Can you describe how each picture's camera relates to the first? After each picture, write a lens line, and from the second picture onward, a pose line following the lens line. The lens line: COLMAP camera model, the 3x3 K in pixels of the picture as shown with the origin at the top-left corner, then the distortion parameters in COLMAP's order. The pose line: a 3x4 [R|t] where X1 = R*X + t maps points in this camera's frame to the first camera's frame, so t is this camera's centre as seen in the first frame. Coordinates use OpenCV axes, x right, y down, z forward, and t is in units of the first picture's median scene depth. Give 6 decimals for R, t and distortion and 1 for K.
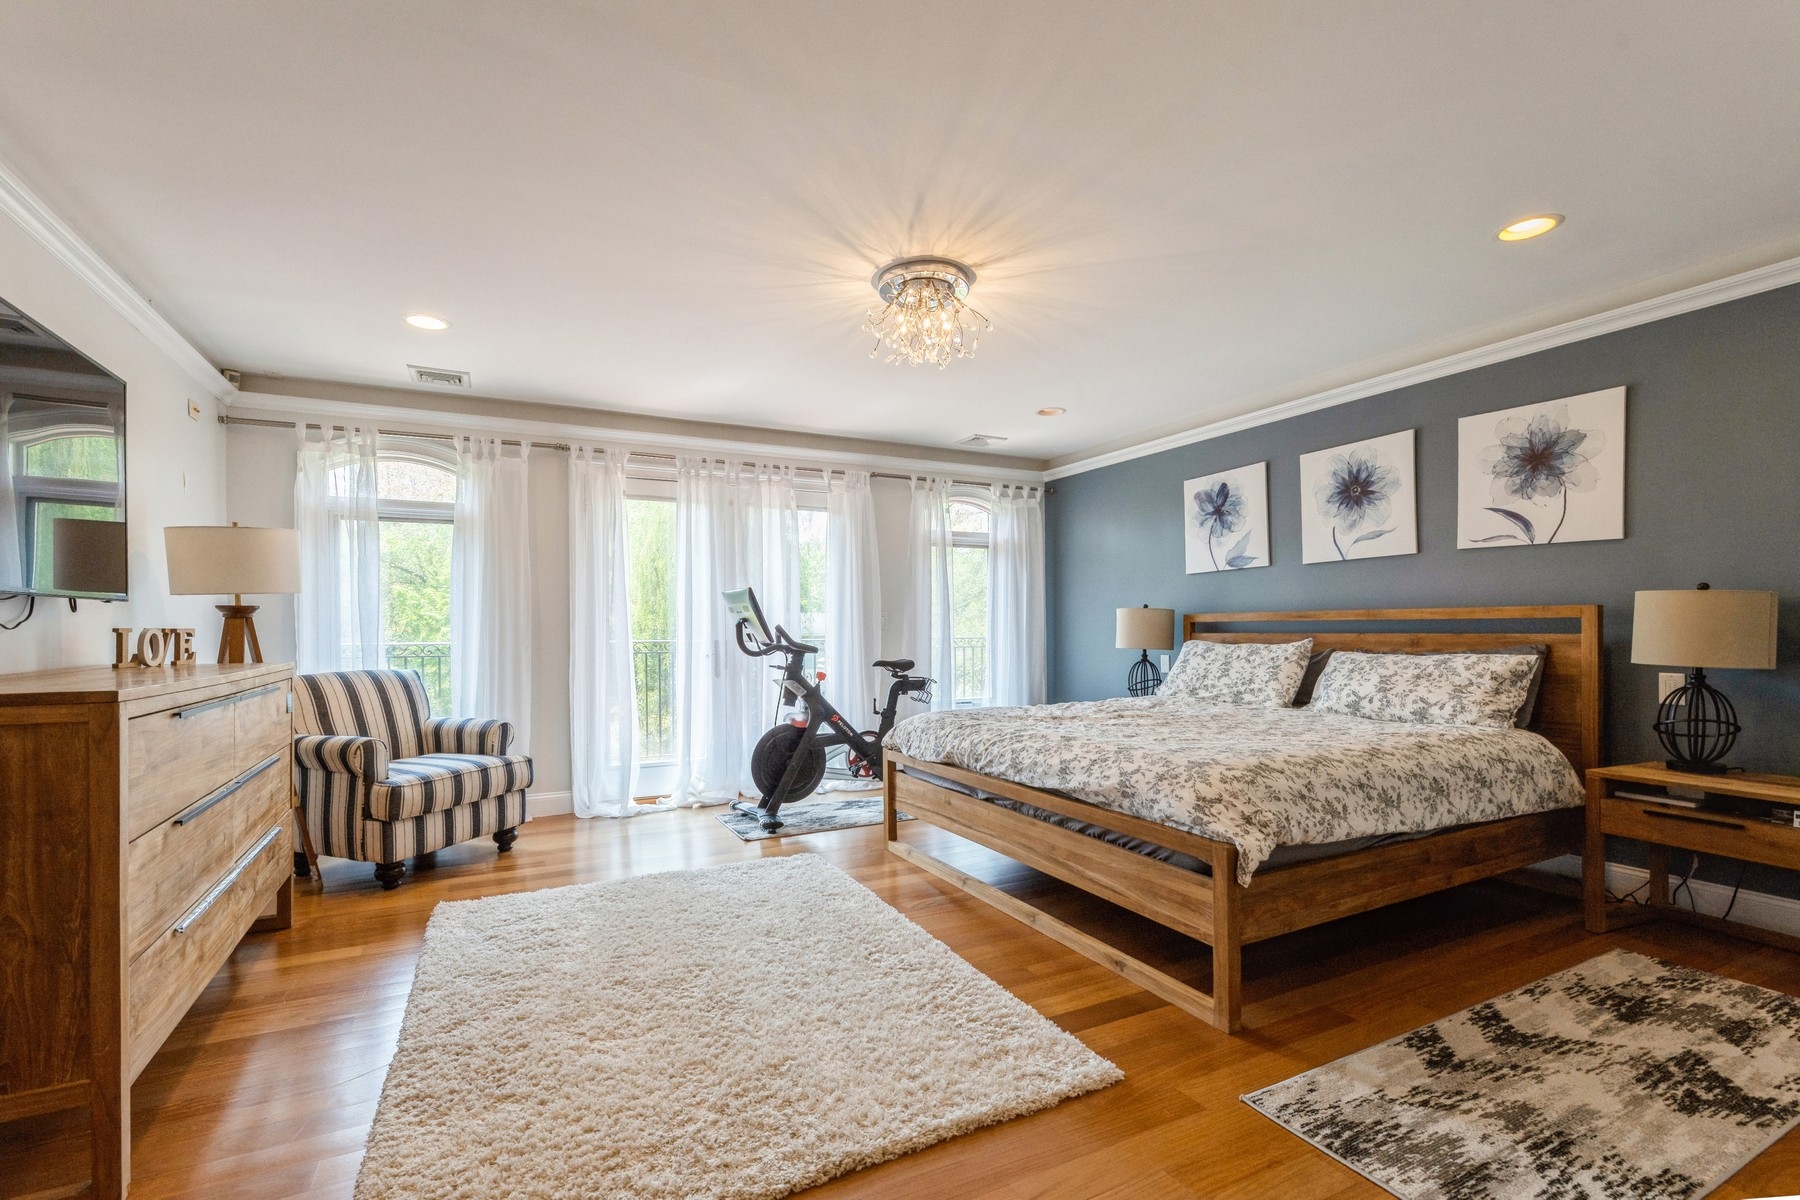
lens RADIAL K [[791.2, 0, 875.2], [0, 791.2, 641.5], [0, 0, 1]] dist [-0.002262, -0.000252]
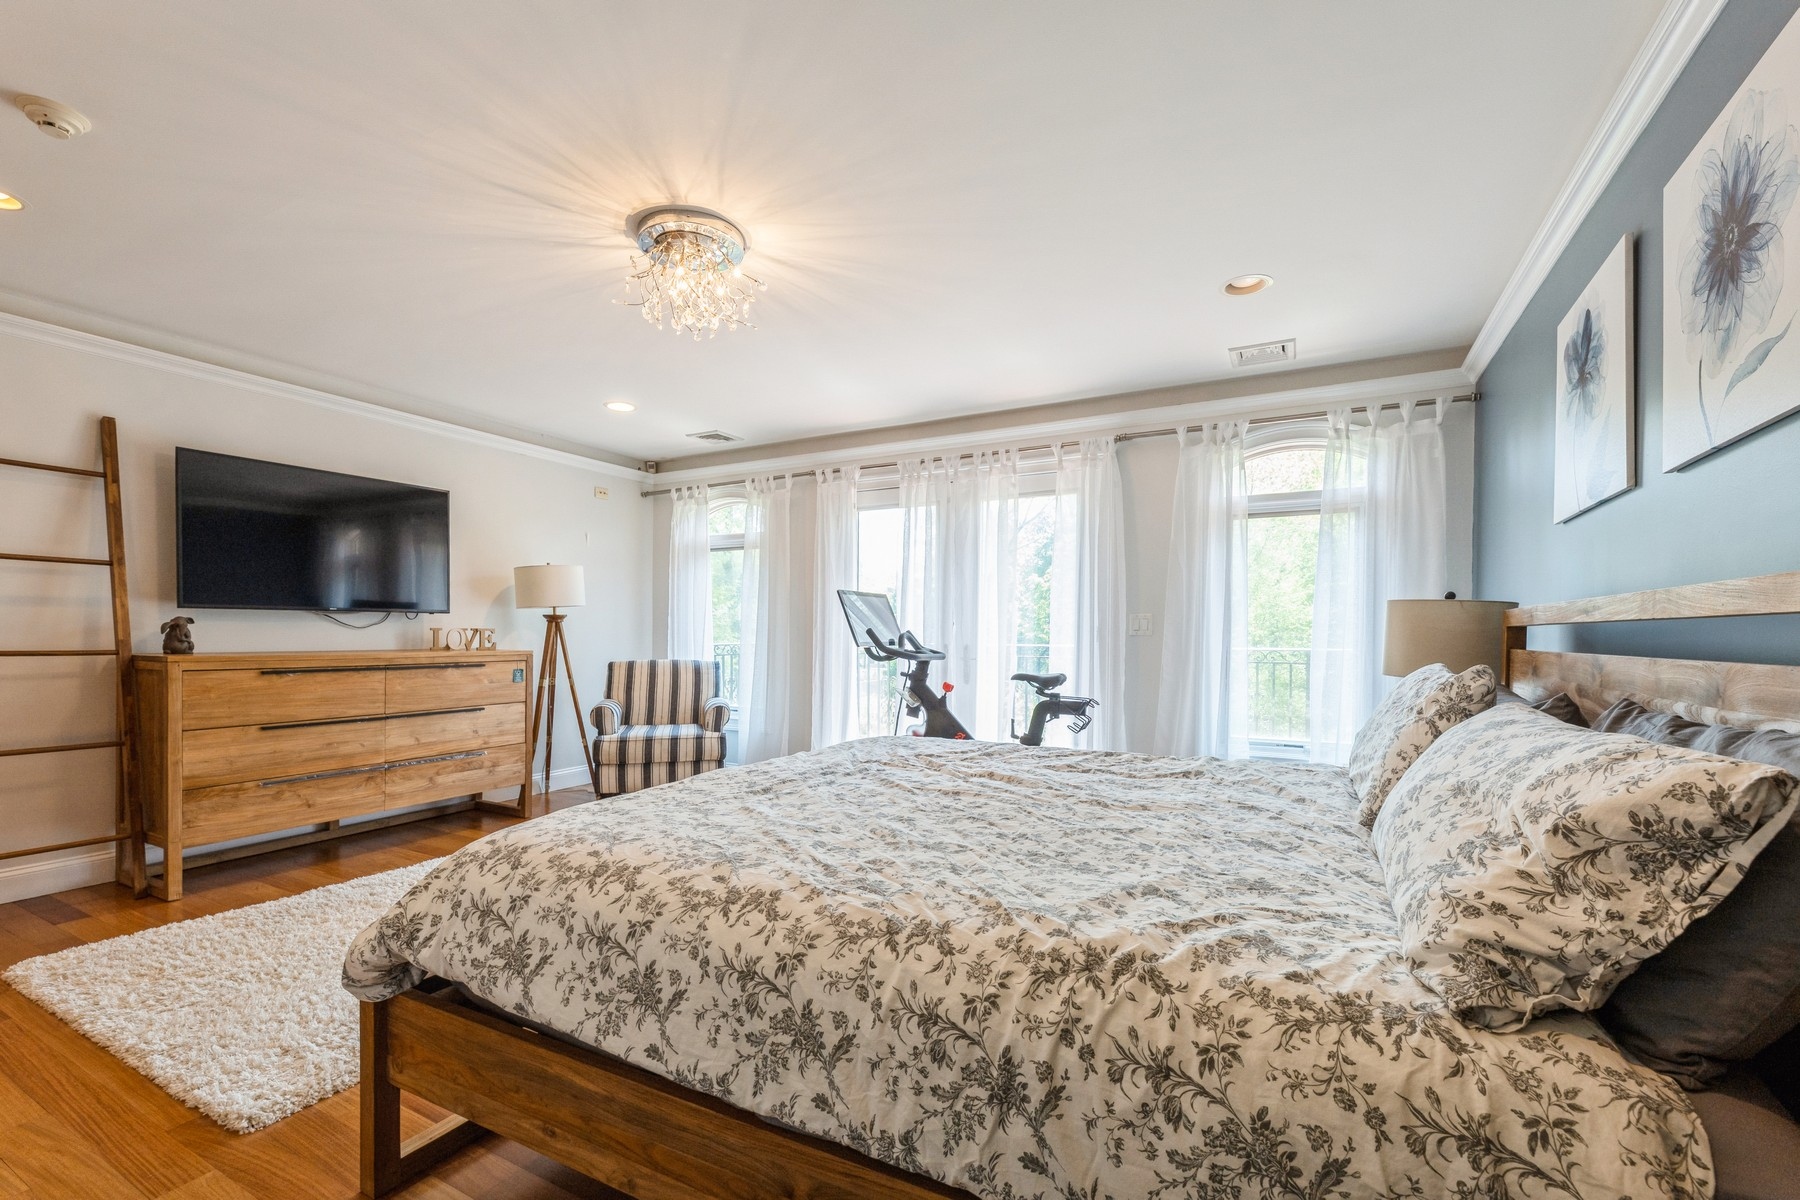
lens RADIAL K [[768.6, 0, 905.8], [0, 768.6, 632.4], [0, 0, 1]] dist [0.000687, -0.006516]
pose [[0.582085, 0.005630, -0.813108, 0.670249], [-0.021188, 0.999742, -0.008246, -0.009658], [0.812852, 0.022028, 0.582054, 0.524918]]
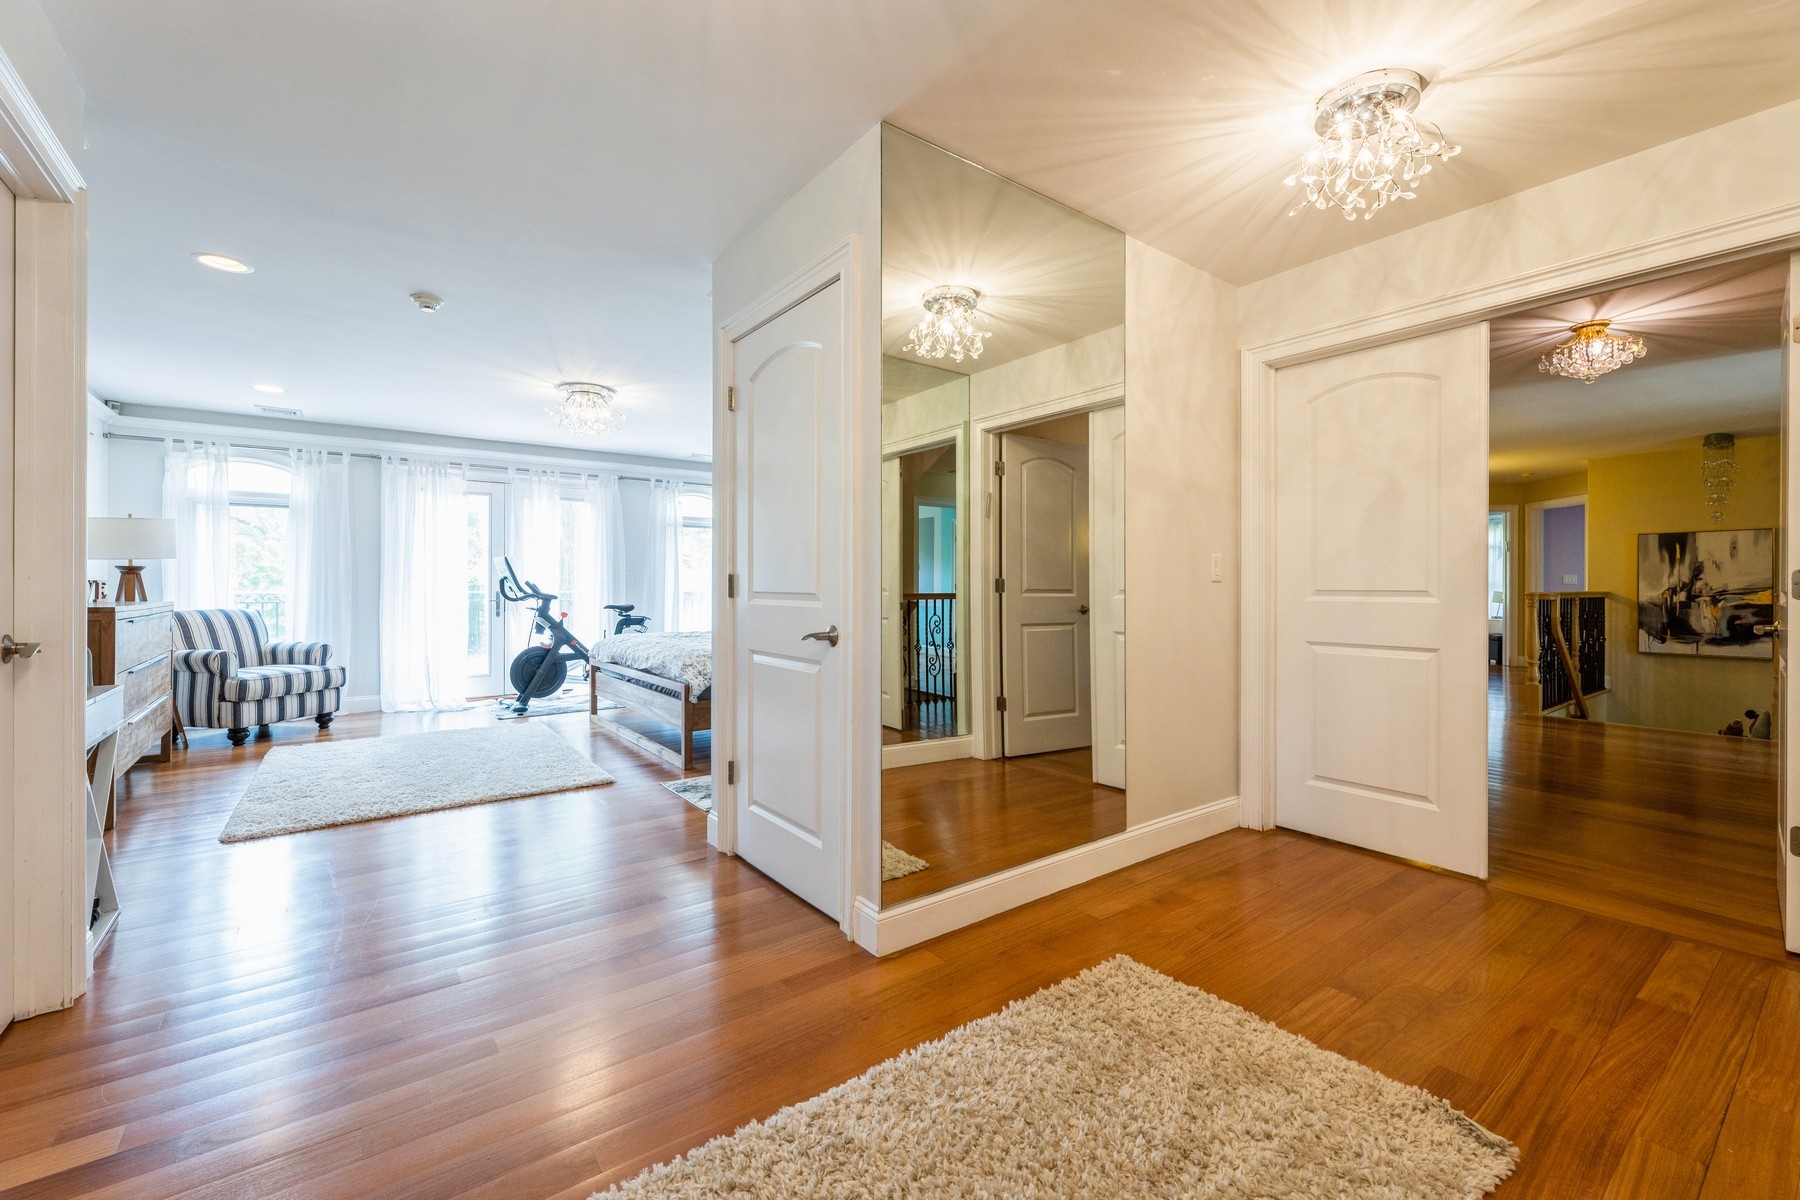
lens RADIAL K [[752.1, 0, 904.5], [0, 752.1, 590.0], [0, 0, 1]] dist [0.001695, 0.000676]
pose [[0.982309, 0.006248, 0.187161, 0.340064], [-0.004372, 0.999936, -0.010430, 0.009456], [-0.187214, 0.009427, 0.982274, -0.605643]]
